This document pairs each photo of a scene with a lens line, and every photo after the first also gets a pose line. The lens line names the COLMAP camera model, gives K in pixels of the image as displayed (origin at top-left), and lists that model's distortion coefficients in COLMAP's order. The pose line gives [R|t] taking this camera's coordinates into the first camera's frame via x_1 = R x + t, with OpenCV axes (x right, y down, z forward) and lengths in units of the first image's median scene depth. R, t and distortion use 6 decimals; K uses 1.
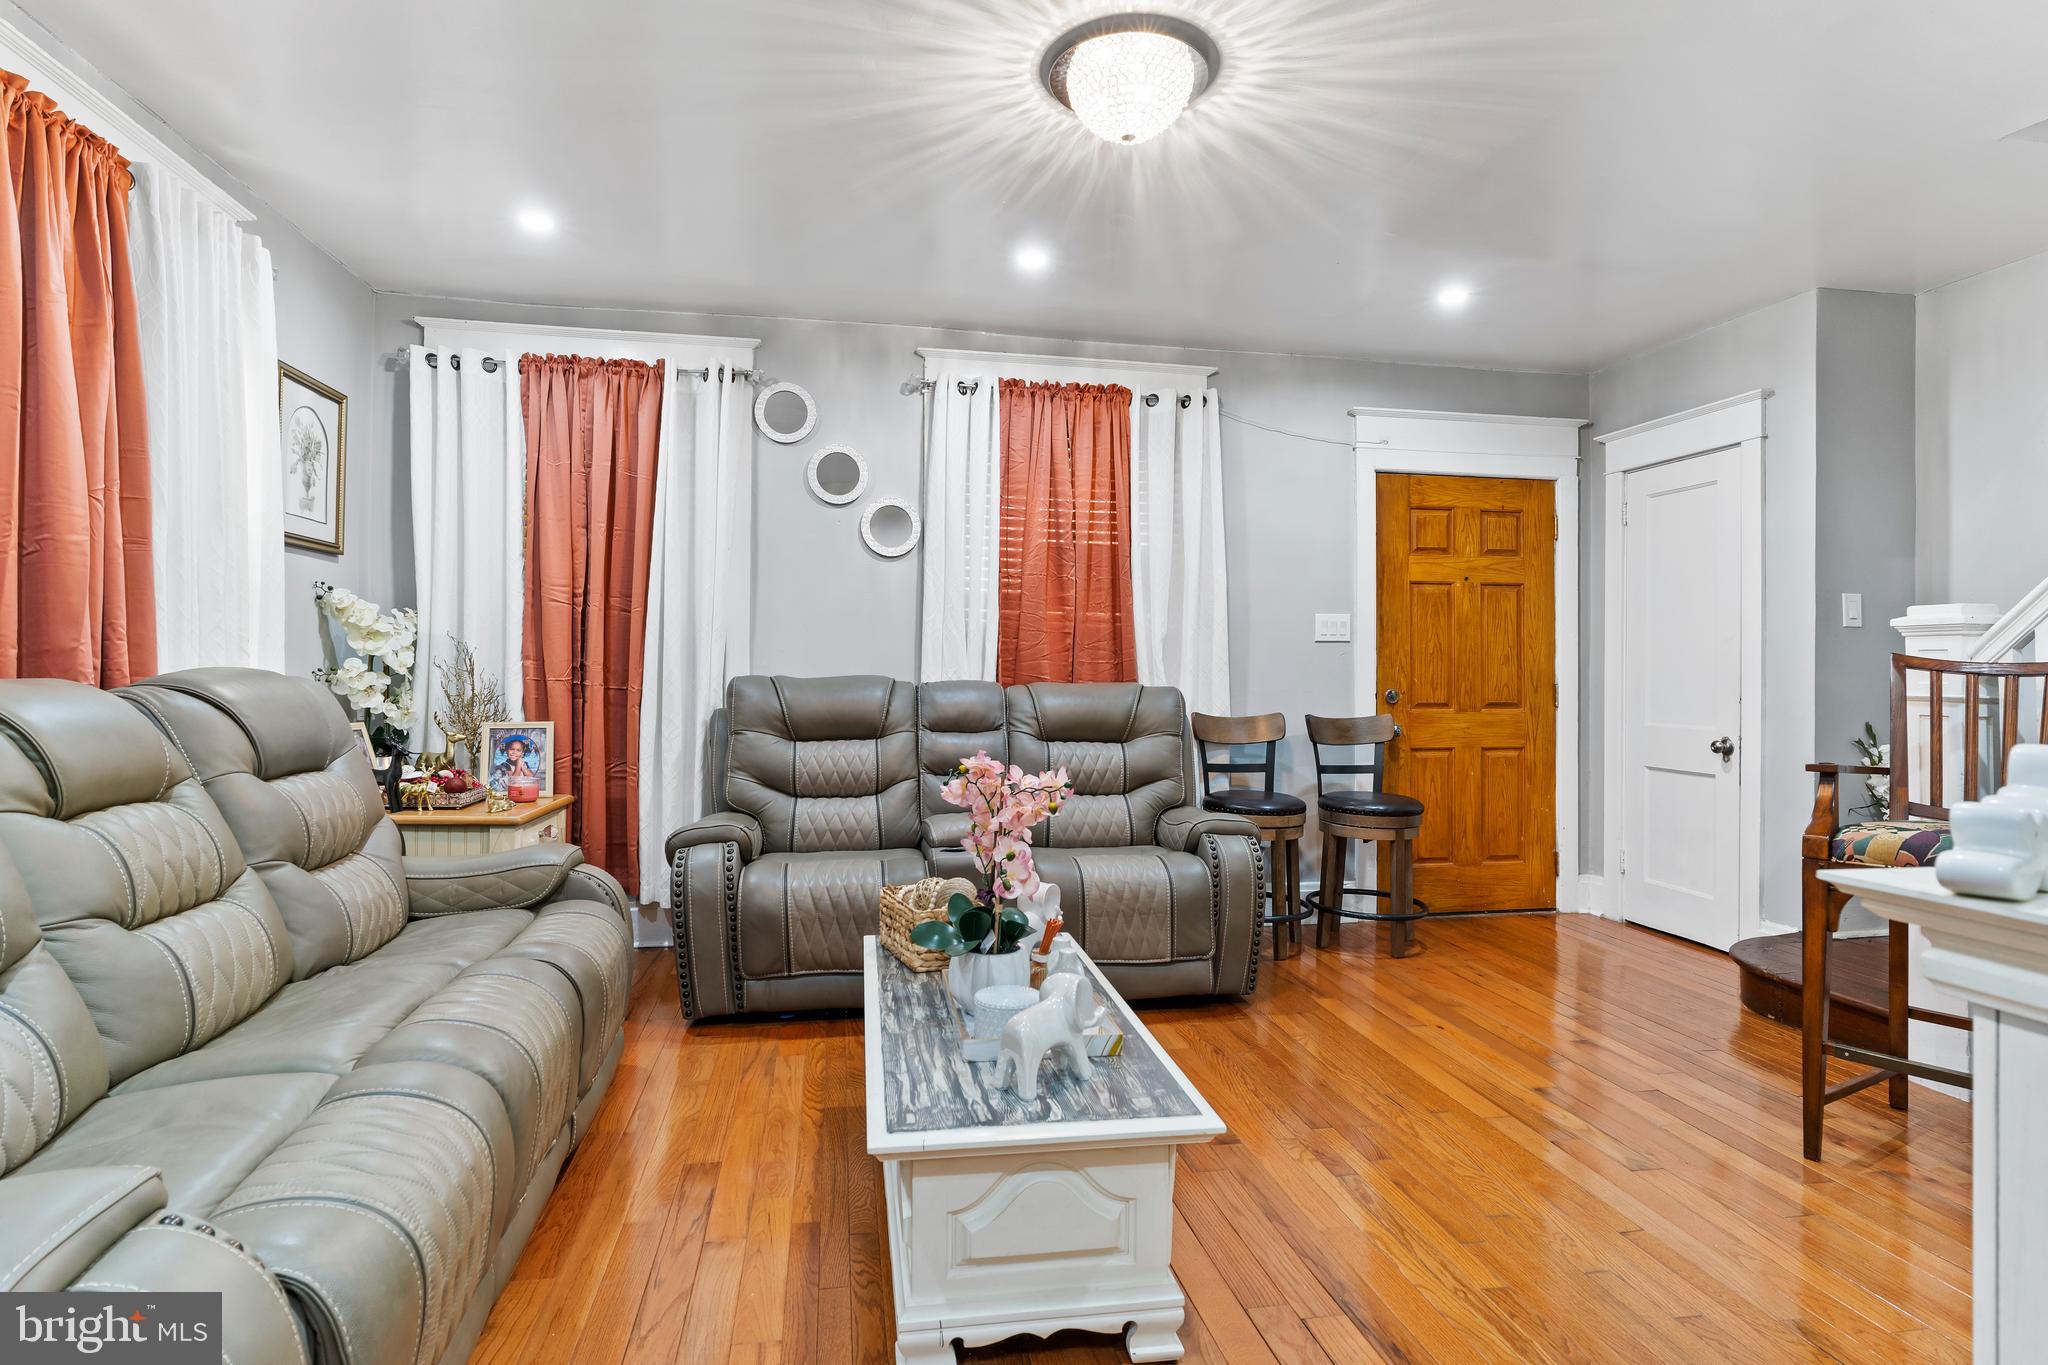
lens RADIAL K [[1049.4, 0, 1014.8], [0, 1049.4, 676.9], [0, 0, 1]] dist [-0.001447, 0.000654]
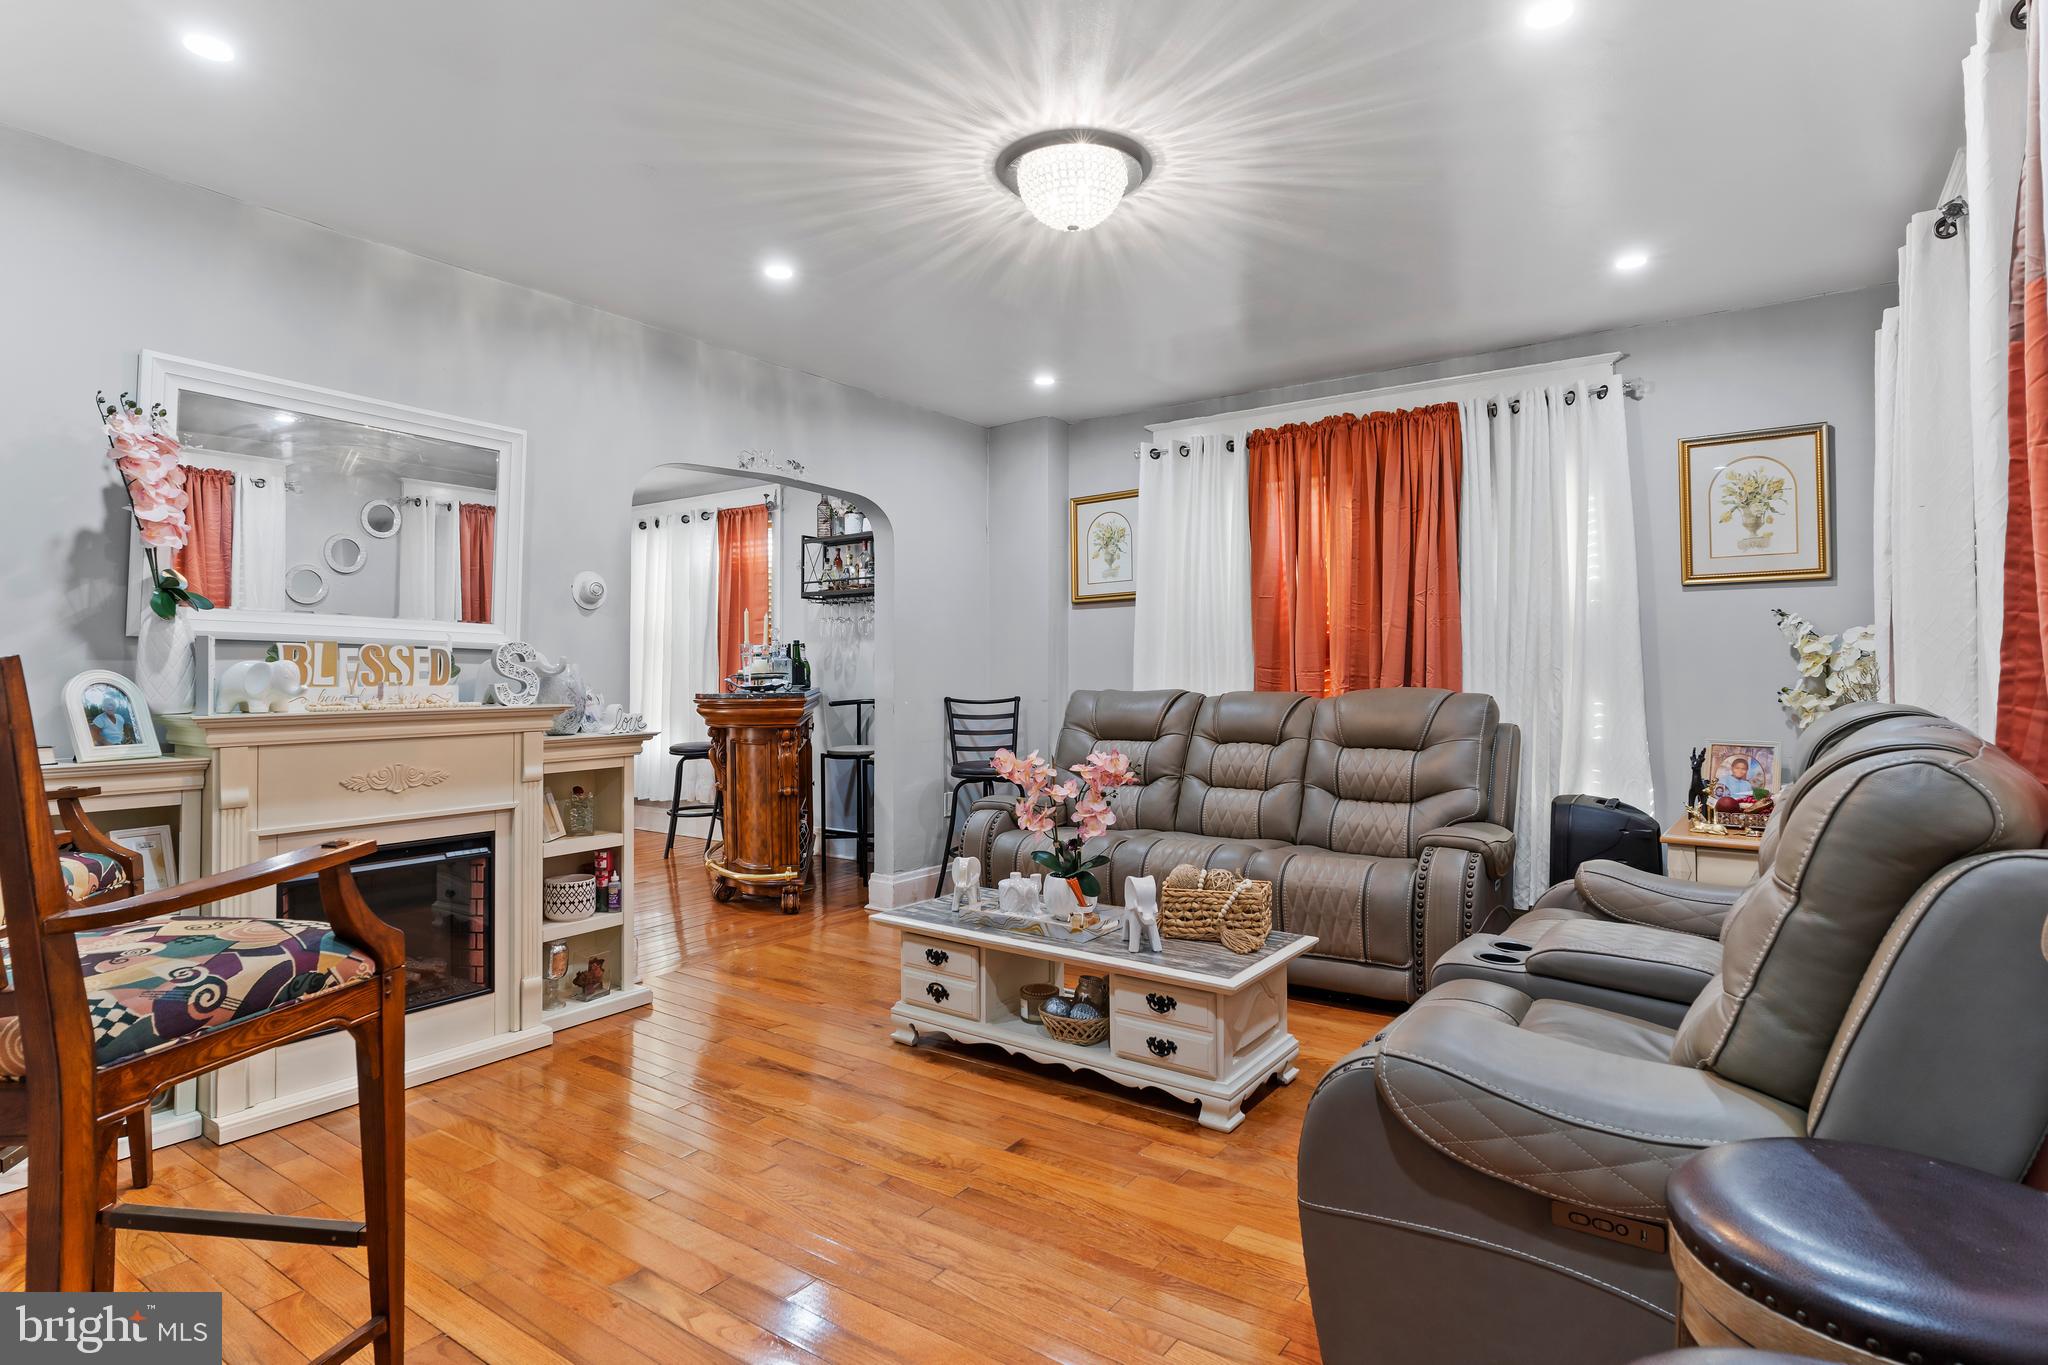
lens RADIAL K [[1049.4, 0, 1014.8], [0, 1049.4, 676.9], [0, 0, 1]] dist [-0.001447, 0.000654]
pose [[-0.714938, -0.010780, -0.699104, 0.554165], [-0.010144, 0.999936, -0.005045, -0.007361], [0.699114, 0.003485, -0.715002, 1.035489]]
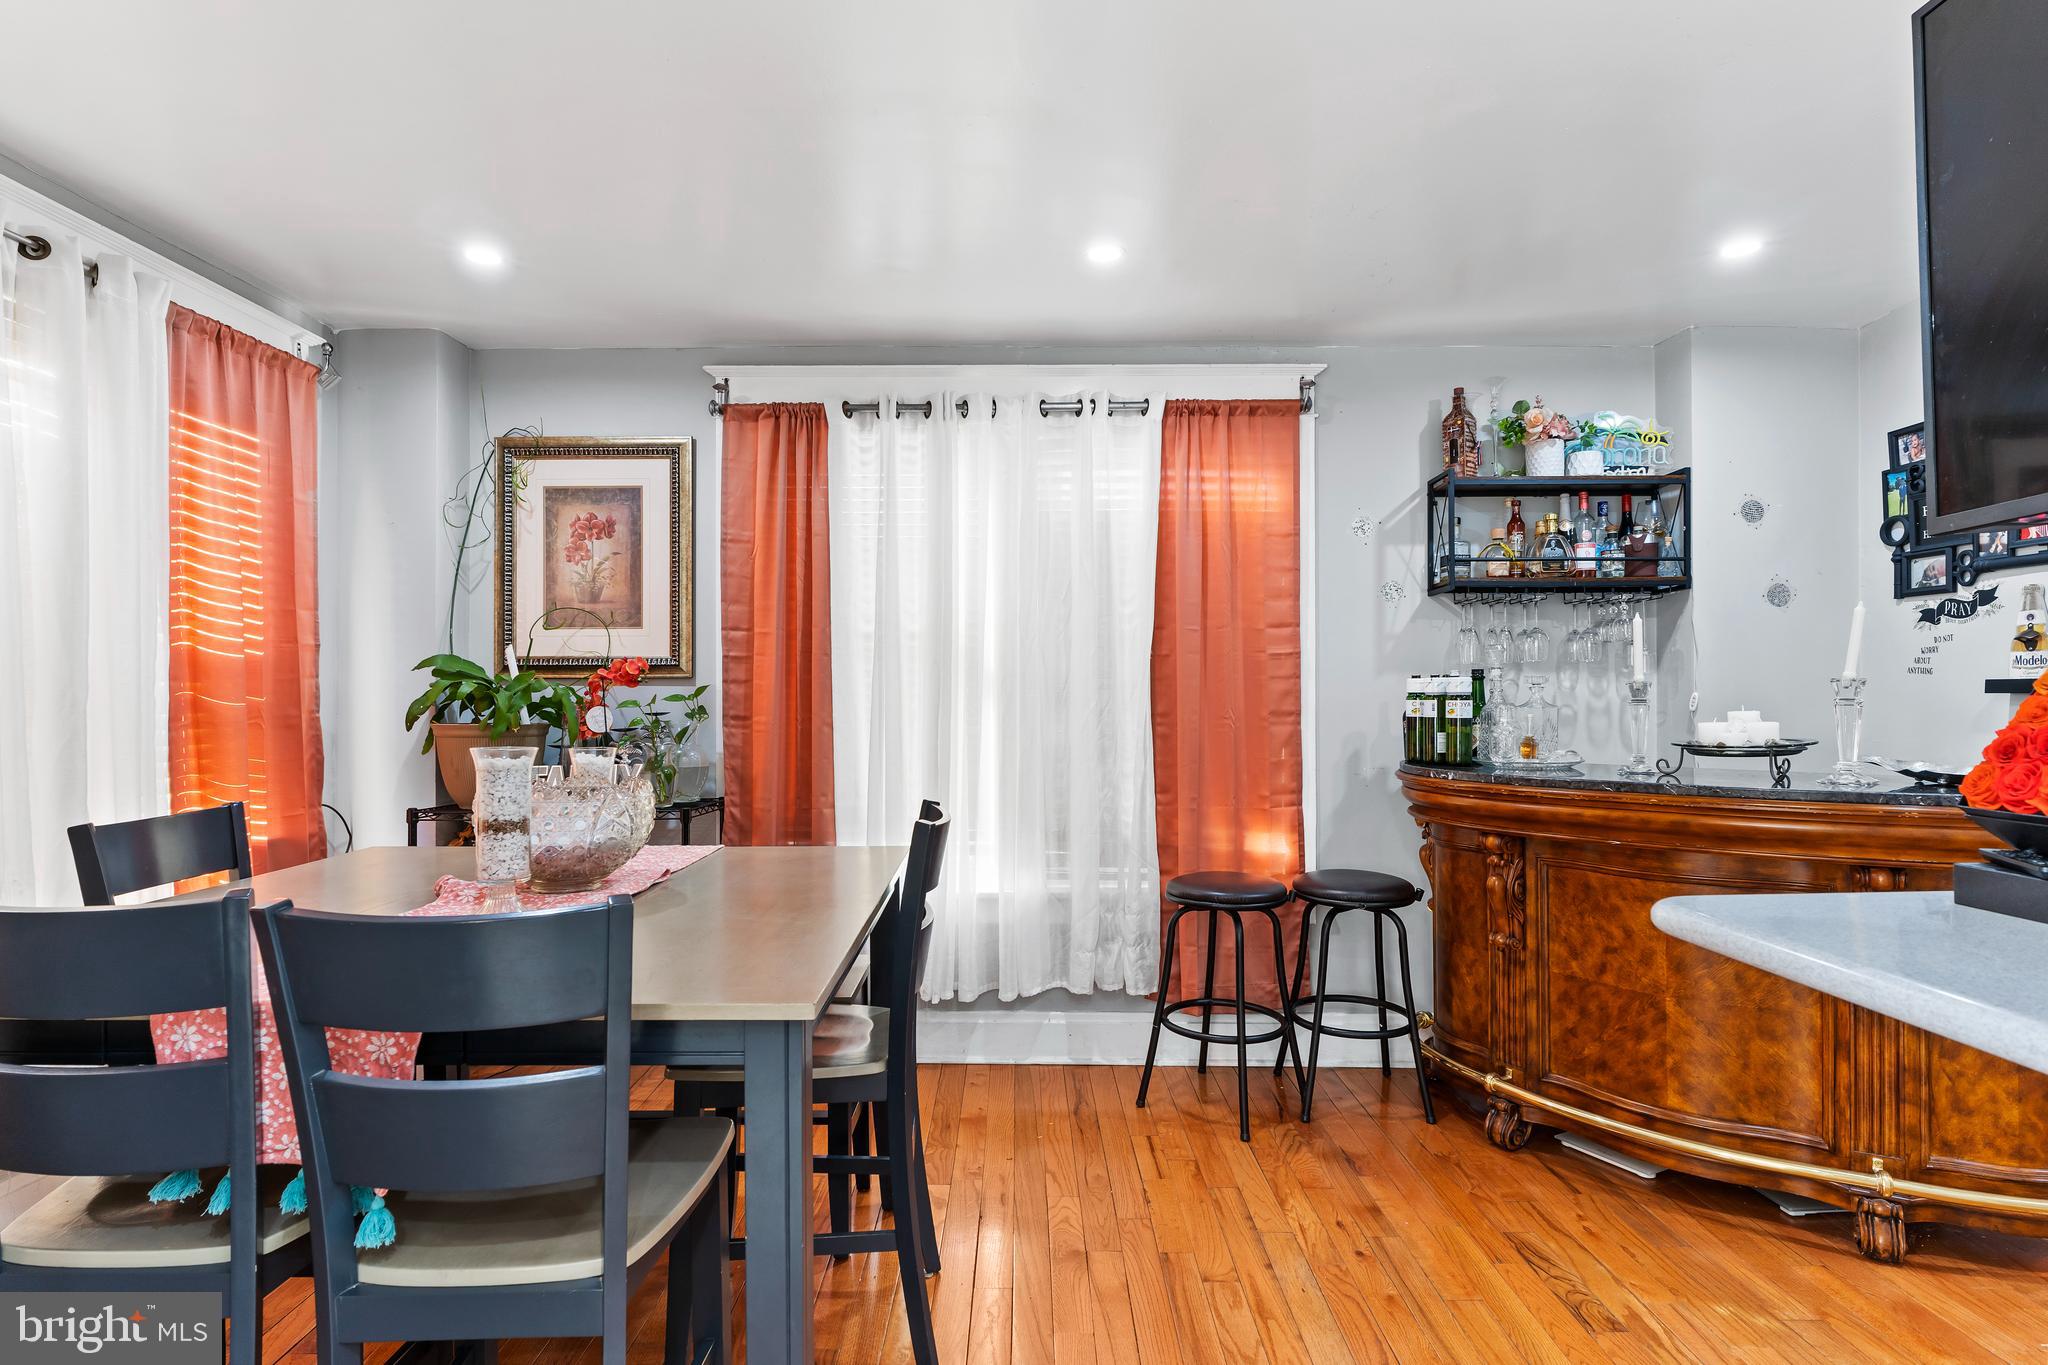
lens RADIAL K [[1060.7, 0, 1018.6], [0, 1060.7, 692.9], [0, 0, 1]] dist [-0.000382, 0.001009]
pose [[-0.177901, -0.020459, -0.983836, 0.558906], [-0.006256, 0.999787, -0.019660, -0.030131], [0.984028, 0.002657, -0.177991, -0.504015]]
